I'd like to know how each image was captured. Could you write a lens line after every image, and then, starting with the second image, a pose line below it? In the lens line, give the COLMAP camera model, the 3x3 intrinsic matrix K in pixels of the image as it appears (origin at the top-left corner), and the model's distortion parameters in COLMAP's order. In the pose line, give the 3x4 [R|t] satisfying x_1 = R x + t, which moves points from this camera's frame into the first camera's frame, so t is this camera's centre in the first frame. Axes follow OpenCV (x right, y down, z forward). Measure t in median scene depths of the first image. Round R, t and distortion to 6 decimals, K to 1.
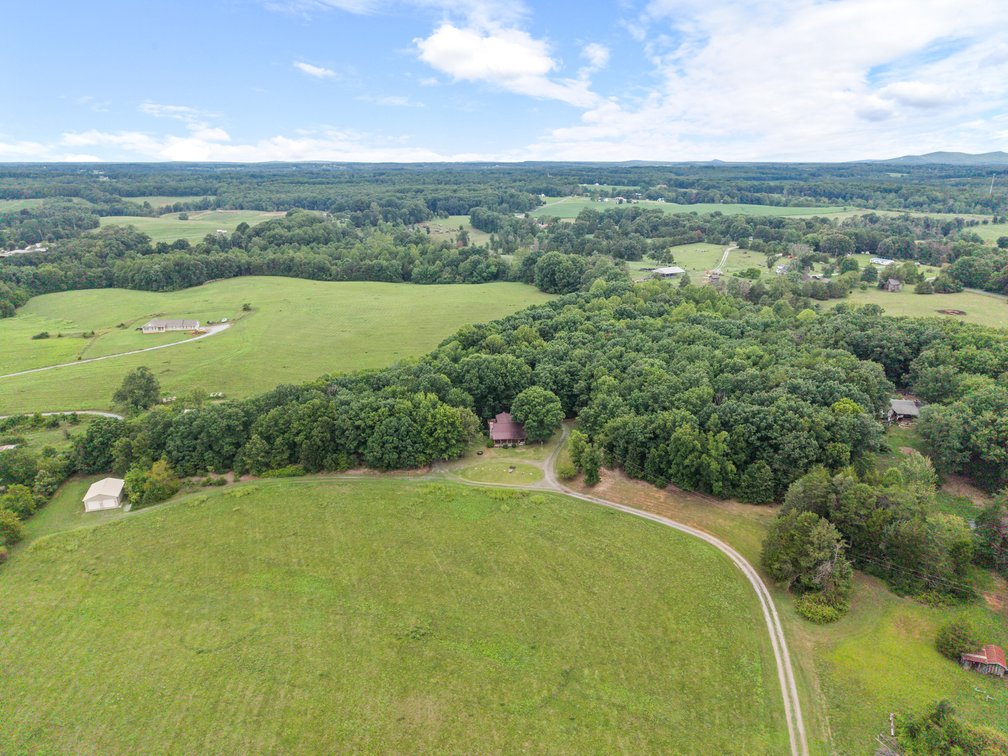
lens RADIAL K [[676.4, 0, 504.0], [0, 676.4, 364.1], [0, 0, 1]] dist [0.055738, -0.066001]
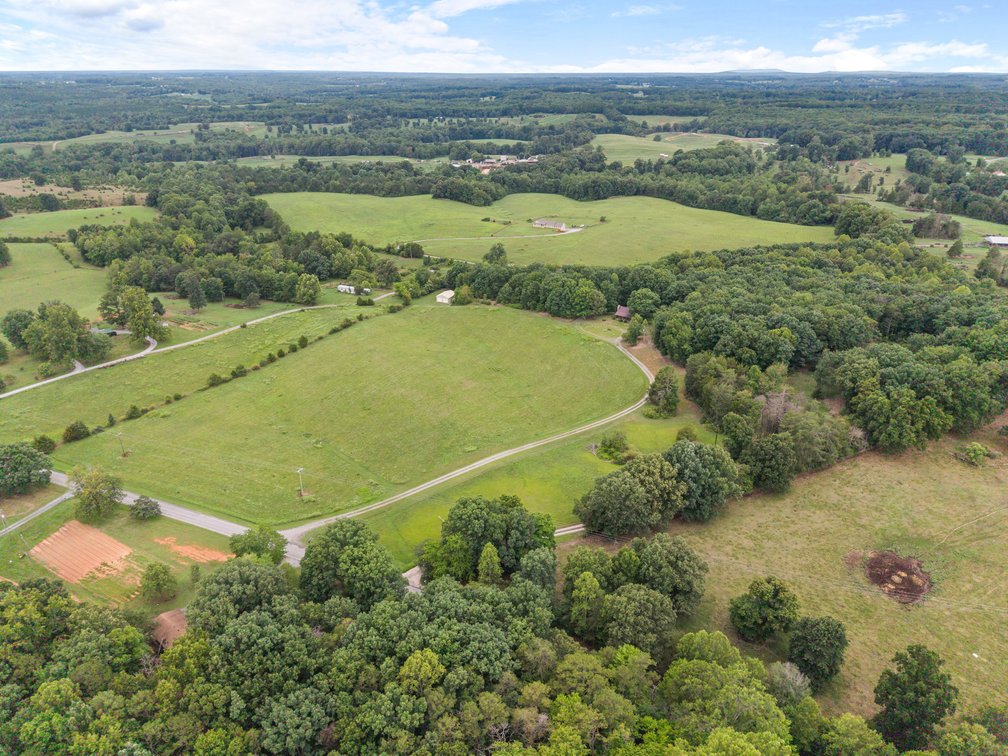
lens RADIAL K [[670.5, 0, 504.0], [0, 670.5, 378.0], [0, 0, 1]] dist [0.085975, -0.139333]
pose [[0.745127, 0.278732, -0.605883, 0.403893], [-0.192777, 0.959712, 0.204428, -0.012222], [0.638454, -0.035525, 0.768840, -0.224697]]
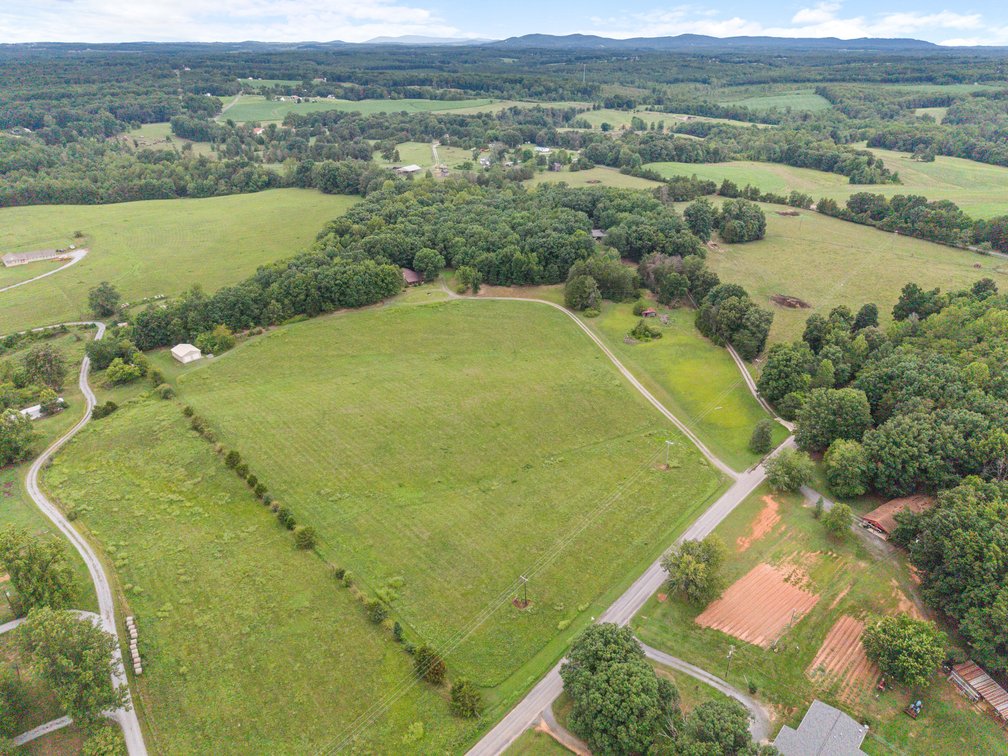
lens RADIAL K [[670.5, 0, 504.0], [0, 670.5, 378.0], [0, 0, 1]] dist [0.085975, -0.139333]
pose [[0.872373, -0.219512, 0.436783, -0.295686], [0.141035, 0.968533, 0.205067, 0.014817], [-0.468053, -0.117294, 0.875881, -0.318620]]
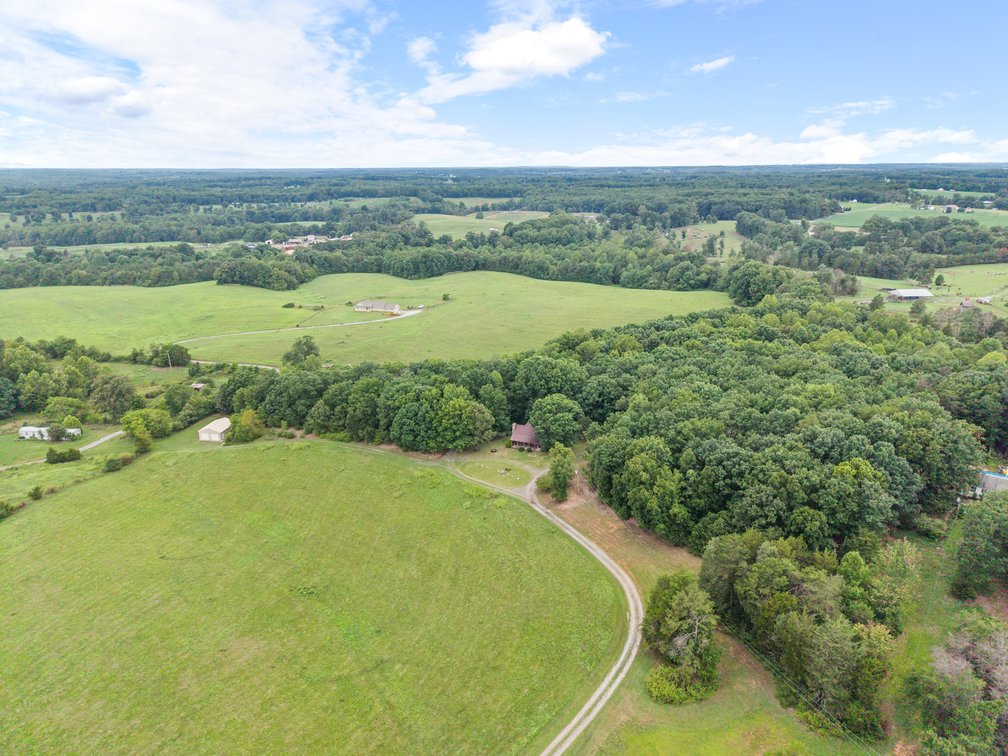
lens RADIAL K [[670.5, 0, 504.0], [0, 670.5, 378.0], [0, 0, 1]] dist [0.085975, -0.139333]
pose [[0.894846, 0.130051, -0.427010, 0.188675], [-0.123248, 0.991415, 0.043668, -0.010704], [0.429023, 0.013552, 0.903192, 0.046282]]
